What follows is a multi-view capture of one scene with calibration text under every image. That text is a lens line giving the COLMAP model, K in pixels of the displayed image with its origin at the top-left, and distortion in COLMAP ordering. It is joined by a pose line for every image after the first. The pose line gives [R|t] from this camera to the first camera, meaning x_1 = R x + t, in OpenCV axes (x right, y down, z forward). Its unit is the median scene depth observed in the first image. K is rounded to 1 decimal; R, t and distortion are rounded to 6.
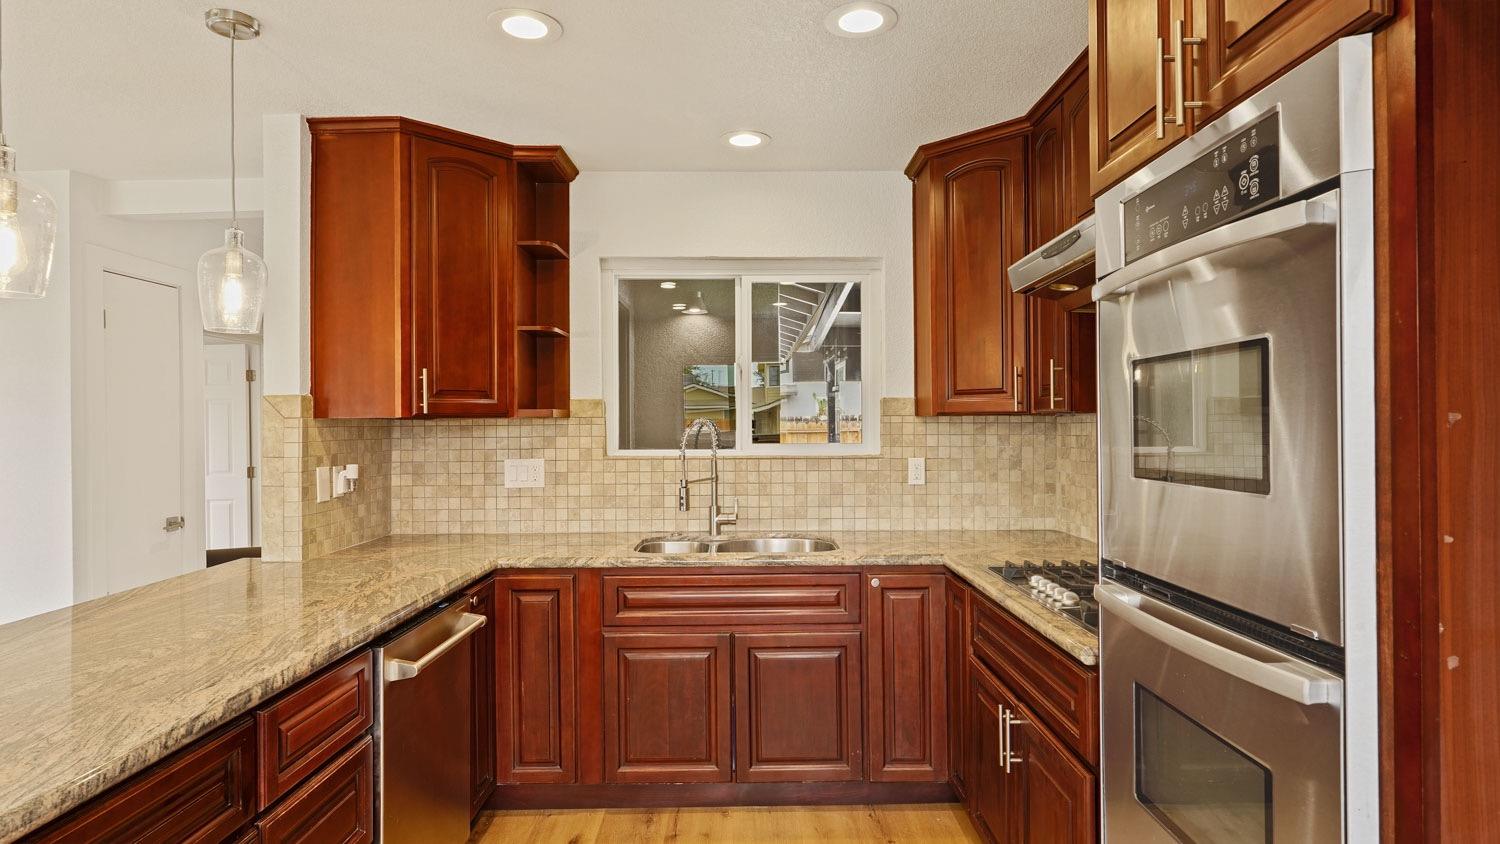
lens RADIAL K [[824.1, 0, 750.0], [0, 824.1, 418.7], [0, 0, 1]] dist [-0.003455, 0.005776]
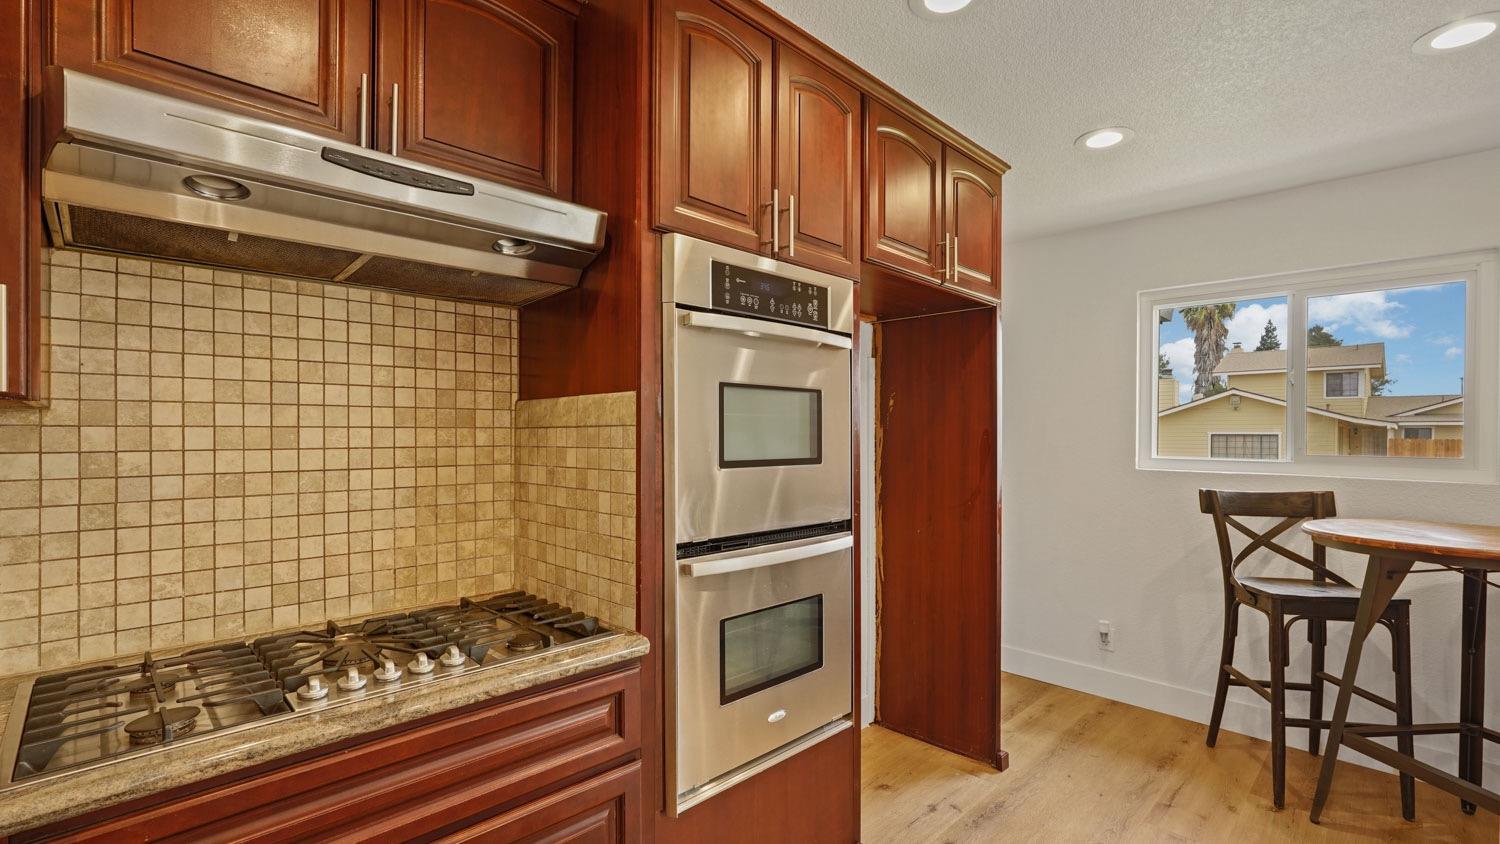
lens RADIAL K [[673.2, 0, 751.0], [0, 673.2, 438.5], [0, 0, 1]] dist [0.000956, 0.000034]
pose [[-0.706300, 0.005823, 0.707889, -0.175747], [0.000439, 0.999970, -0.007788, 0.014870], [-0.707913, -0.005190, -0.706281, 0.877716]]
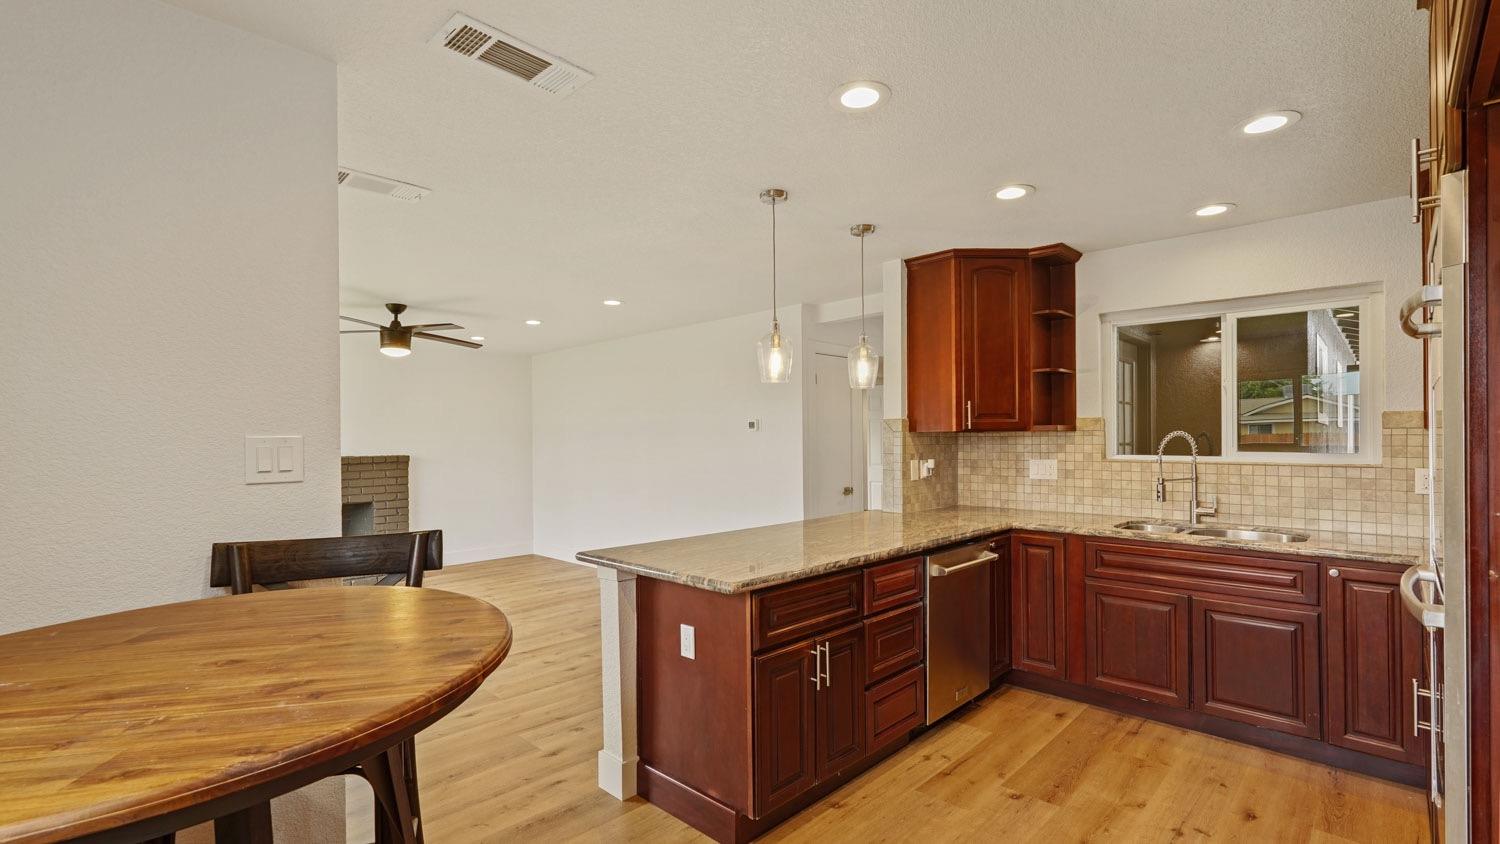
lens RADIAL K [[673.2, 0, 757.3], [0, 673.2, 429.5], [0, 0, 1]] dist [0.000956, 0.000034]
pose [[0.720300, -0.004187, -0.693650, 0.223234], [0.002974, 0.999991, -0.002948, -0.002224], [0.693657, 0.000060, 0.720306, -0.242083]]
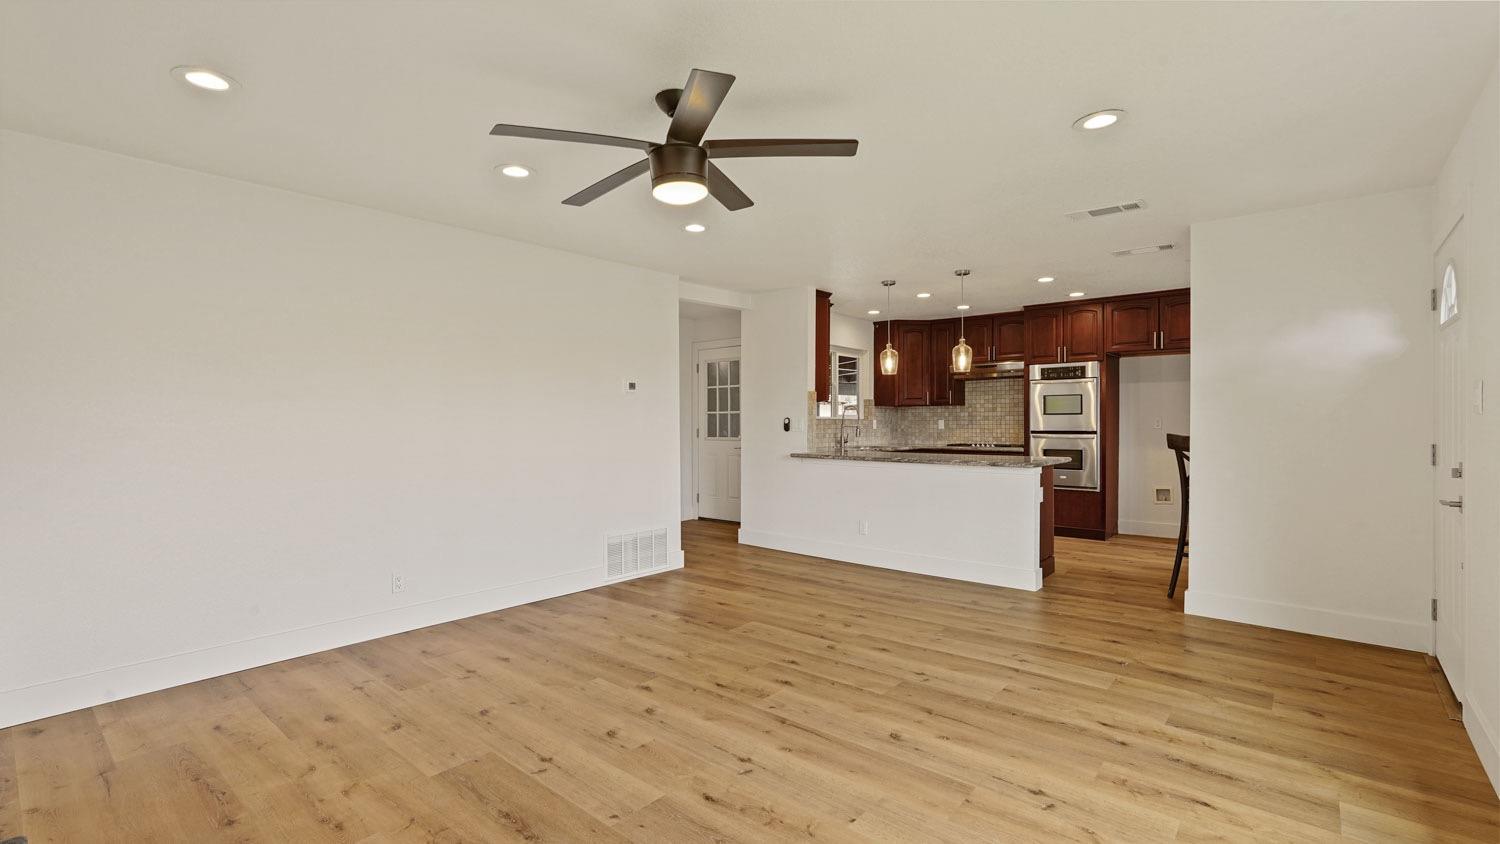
lens RADIAL K [[673.2, 0, 755.1], [0, 673.2, 420.5], [0, 0, 1]] dist [0.000956, 0.000034]
pose [[0.635190, 0.011212, 0.772274, -2.335159], [-0.010923, 0.999925, -0.005533, 0.081347], [-0.772278, -0.004921, 0.635265, -0.244044]]
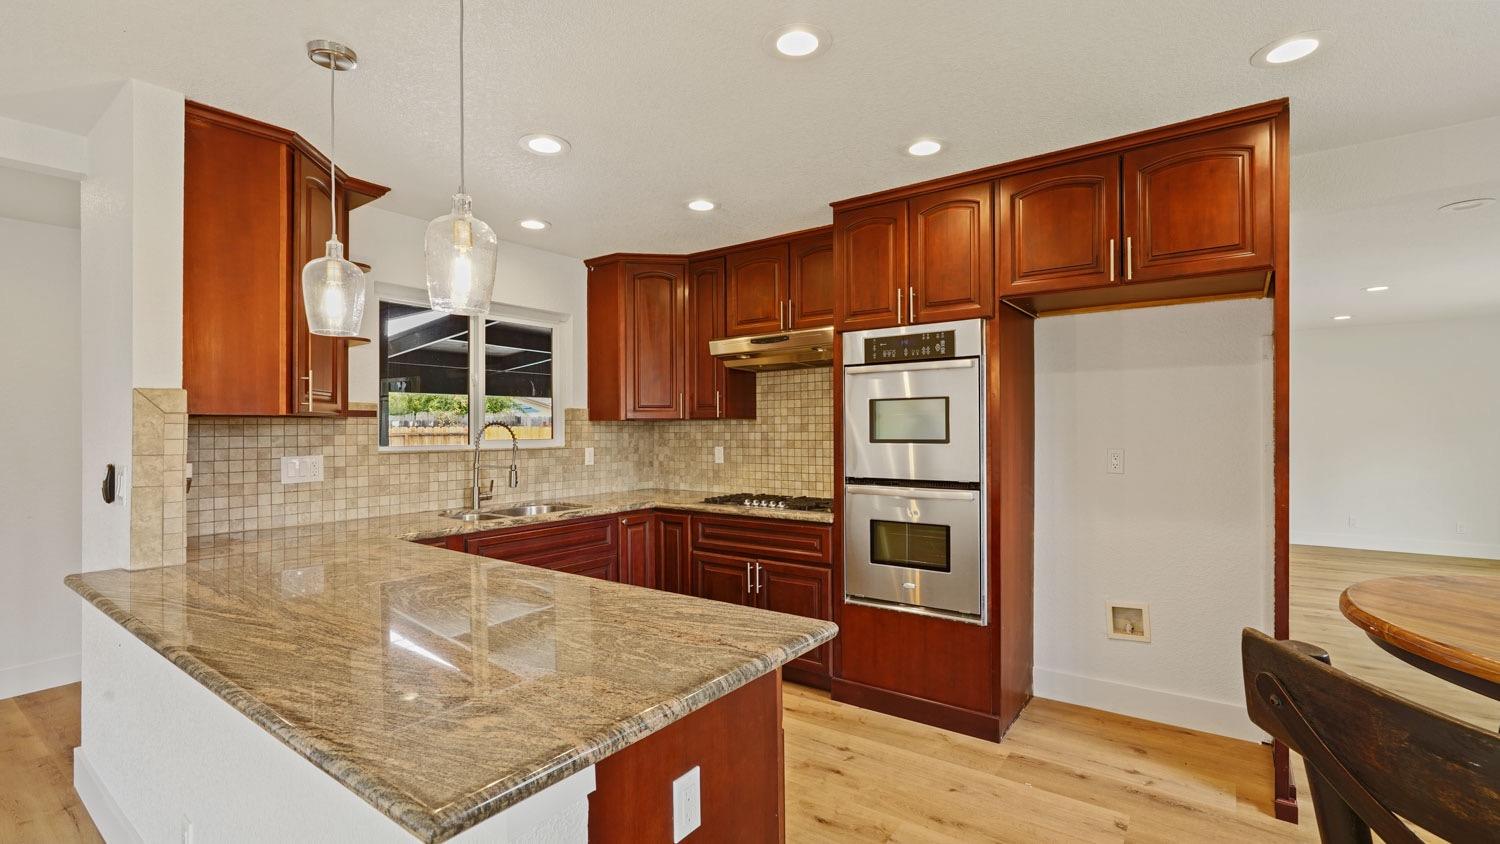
lens RADIAL K [[673.2, 0, 754.2], [0, 673.2, 424.3], [0, 0, 1]] dist [0.000956, 0.000034]
pose [[0.592811, 0.009025, 0.805291, -0.759828], [-0.004488, 0.999959, -0.007903, 0.014508], [-0.805329, 0.001071, 0.592827, 0.006324]]
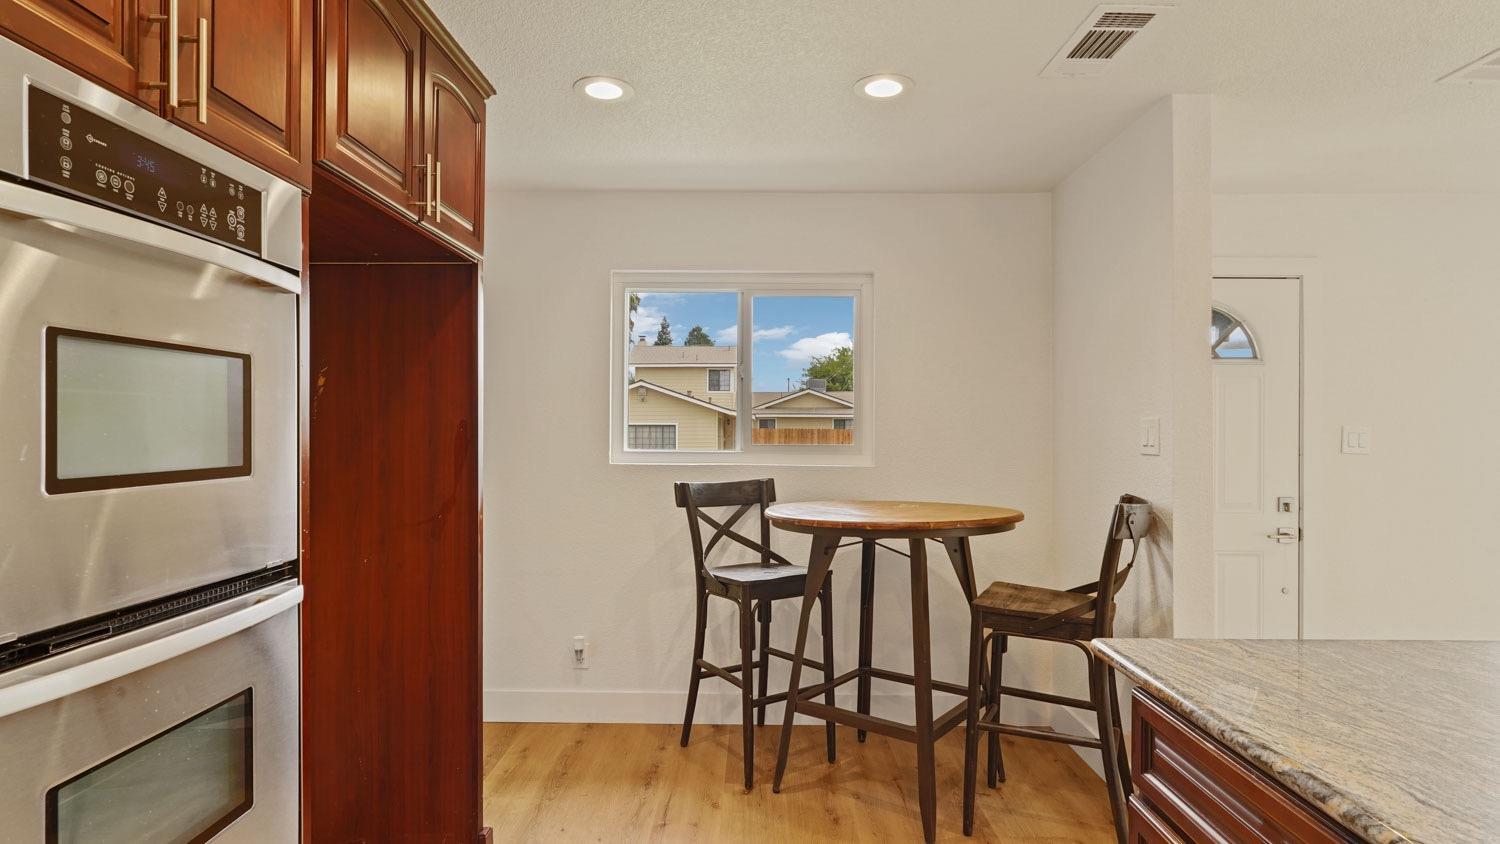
lens RADIAL K [[789.7, 0, 752.9], [0, 789.7, 422.4], [0, 0, 1]] dist [-0.004568, 0.006185]
pose [[-0.999920, 0.010694, 0.006819, -0.064612], [0.010609, 0.999867, -0.012421, 0.011793], [-0.006950, -0.012348, -0.999900, 0.835801]]
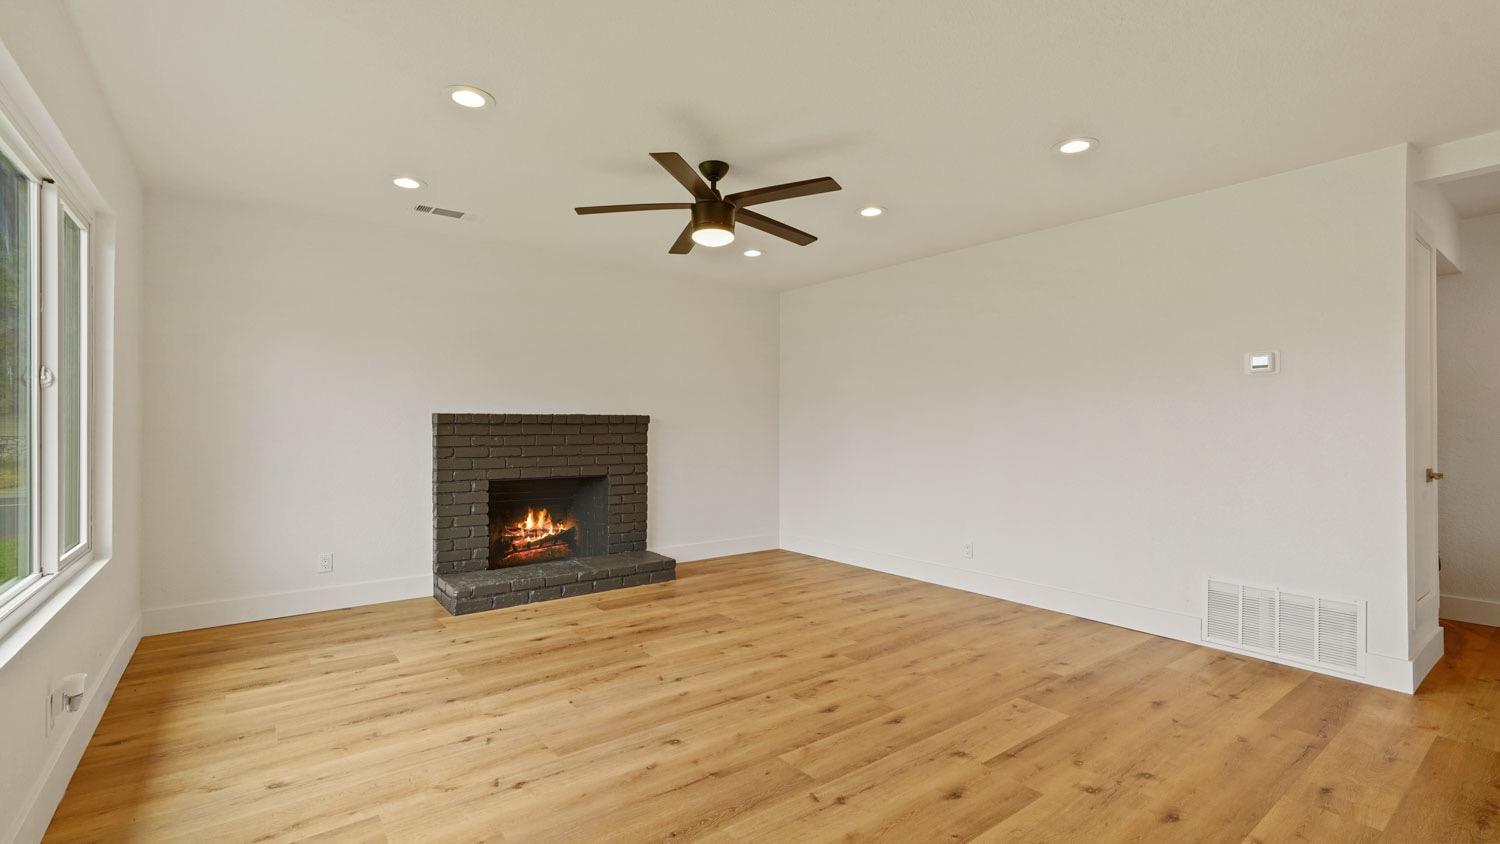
lens RADIAL K [[673.2, 0, 754.5], [0, 673.2, 420.8], [0, 0, 1]] dist [0.000956, 0.000034]
pose [[0.613583, 0.008332, -0.789586, -0.764148], [-0.007026, 0.999962, 0.005092, 0.085821], [0.789599, 0.002423, 0.613619, -0.261893]]
